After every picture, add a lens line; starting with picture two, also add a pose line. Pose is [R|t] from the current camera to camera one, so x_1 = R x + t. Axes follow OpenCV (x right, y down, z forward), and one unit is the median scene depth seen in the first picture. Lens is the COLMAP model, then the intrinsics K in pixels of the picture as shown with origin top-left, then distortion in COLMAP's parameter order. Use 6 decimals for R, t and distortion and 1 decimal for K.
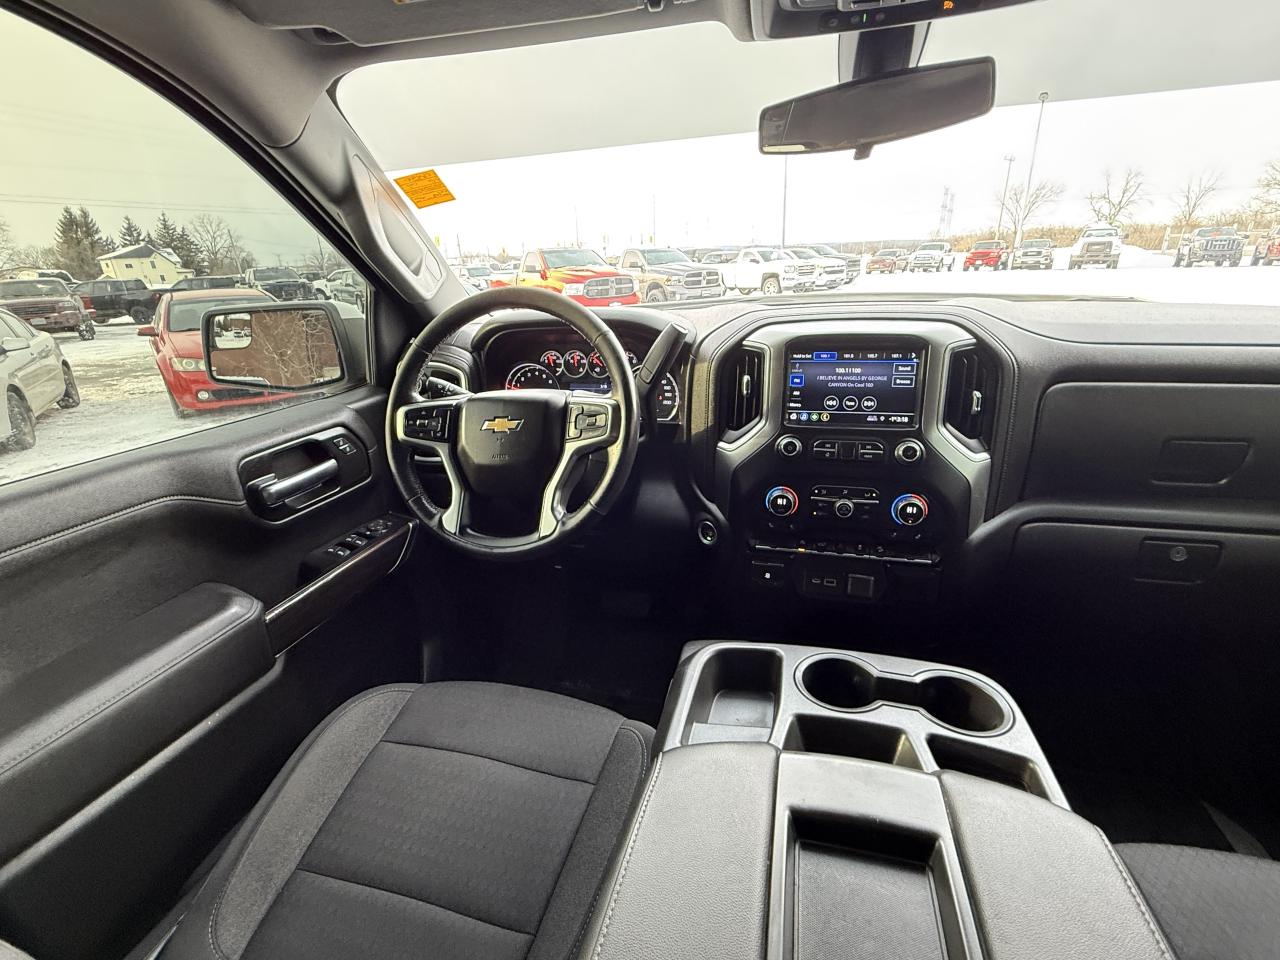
lens RADIAL K [[585.4, 0, 636.1], [0, 585.4, 478.6], [0, 0, 1]] dist [-0.000288, -0.000348]
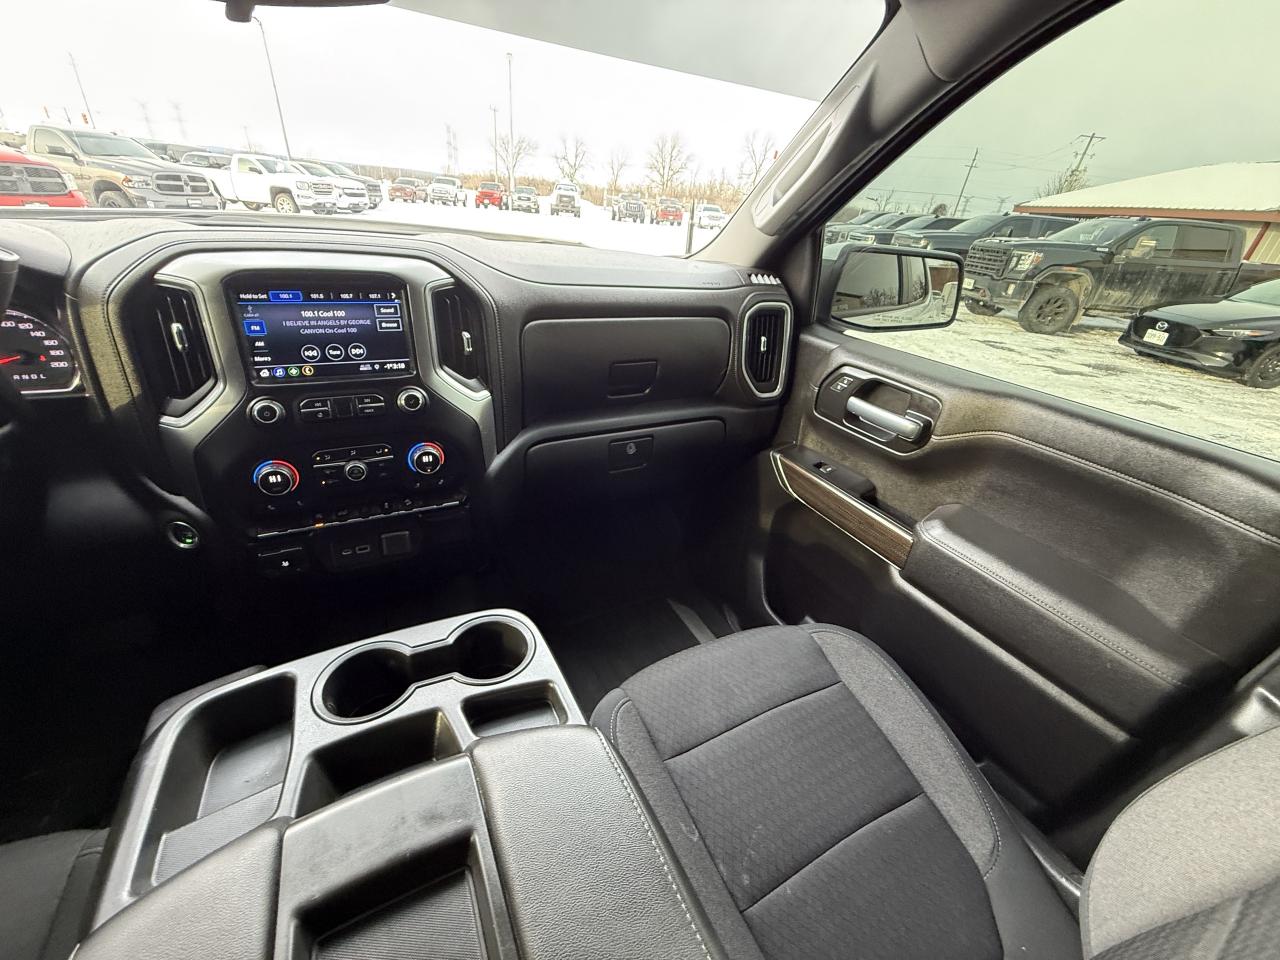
lens RADIAL K [[511.4, 0, 638.5], [0, 511.4, 478.1], [0, 0, 1]] dist [0.000676, -0.000368]
pose [[0.721651, -0.237435, 0.650265, 0.149826], [0.132434, 0.969342, 0.206970, -0.043945], [-0.679472, -0.063243, 0.730971, 0.117629]]
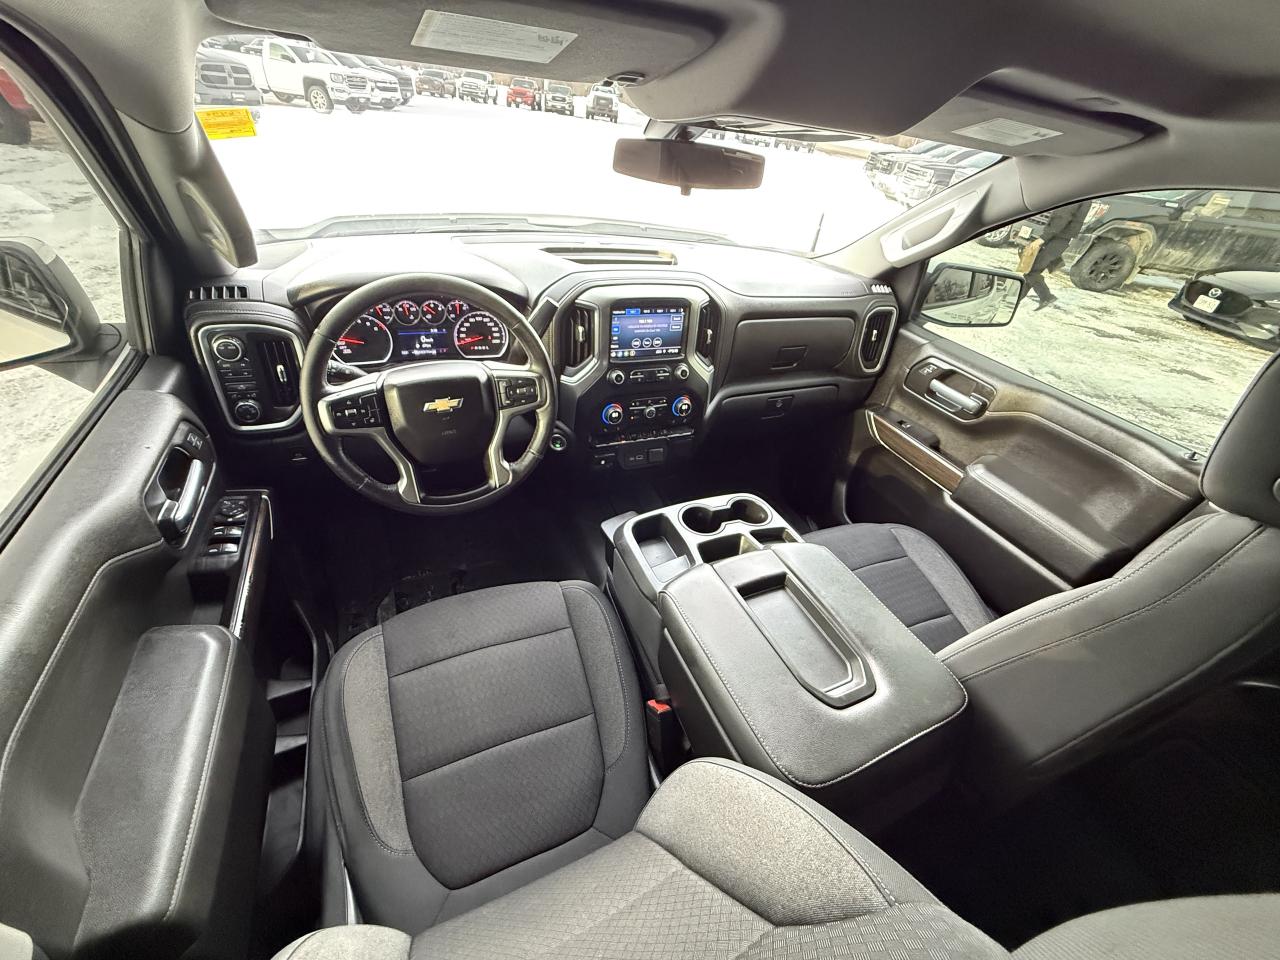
lens RADIAL K [[511.4, 0, 638.5], [0, 511.4, 478.1], [0, 0, 1]] dist [0.000676, -0.000368]
pose [[0.755299, -0.272454, 0.596064, -0.530336], [0.073897, 0.939097, 0.335613, -0.243469], [-0.651201, -0.209440, 0.729433, -0.023643]]
